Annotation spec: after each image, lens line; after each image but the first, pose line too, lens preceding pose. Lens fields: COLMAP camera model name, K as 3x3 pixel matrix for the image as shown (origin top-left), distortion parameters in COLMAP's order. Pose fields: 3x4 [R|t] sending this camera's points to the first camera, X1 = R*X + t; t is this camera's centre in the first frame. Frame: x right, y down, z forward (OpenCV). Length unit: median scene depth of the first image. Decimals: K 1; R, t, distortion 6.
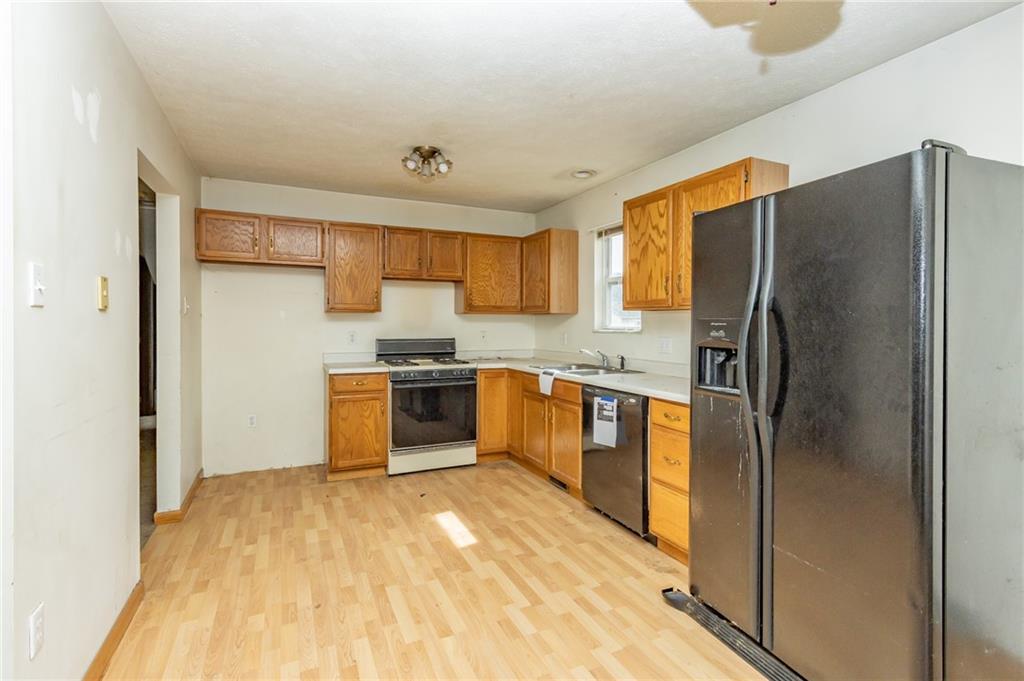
lens RADIAL K [[488.3, 0, 511.2], [0, 488.3, 323.6], [0, 0, 1]] dist [0.000018, -0.000043]
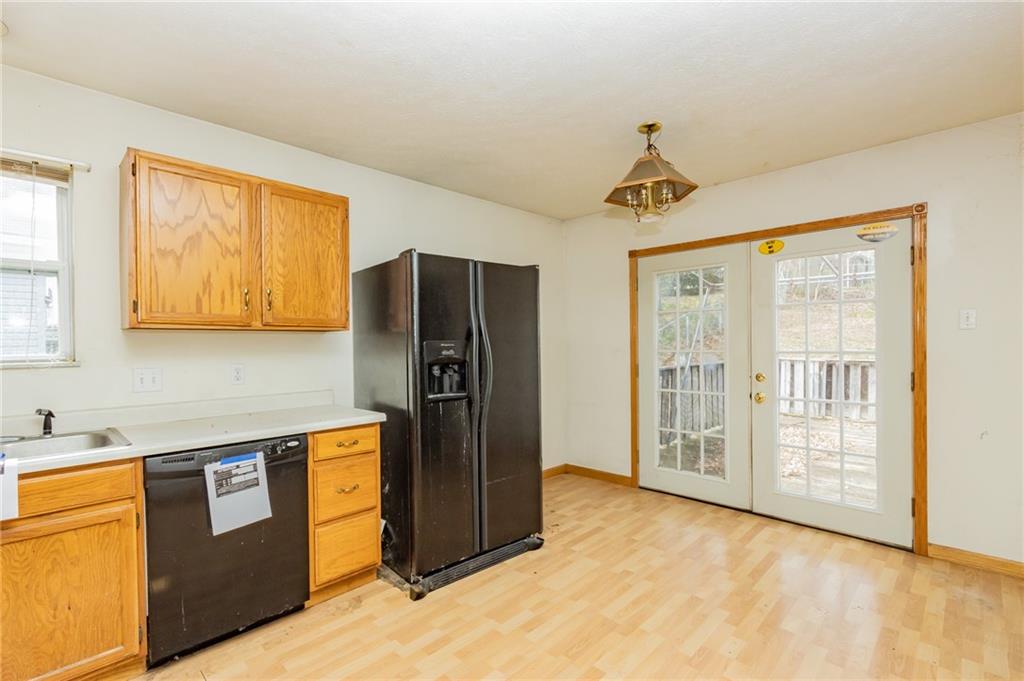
lens RADIAL K [[459.9, 0, 510.4], [0, 459.9, 346.7], [0, 0, 1]] dist [0.000695, 0.000104]
pose [[-0.356110, -0.001893, 0.934442, -0.550584], [0.012530, 0.999898, 0.006801, -0.000720], [-0.934360, 0.014131, -0.356050, 0.895720]]
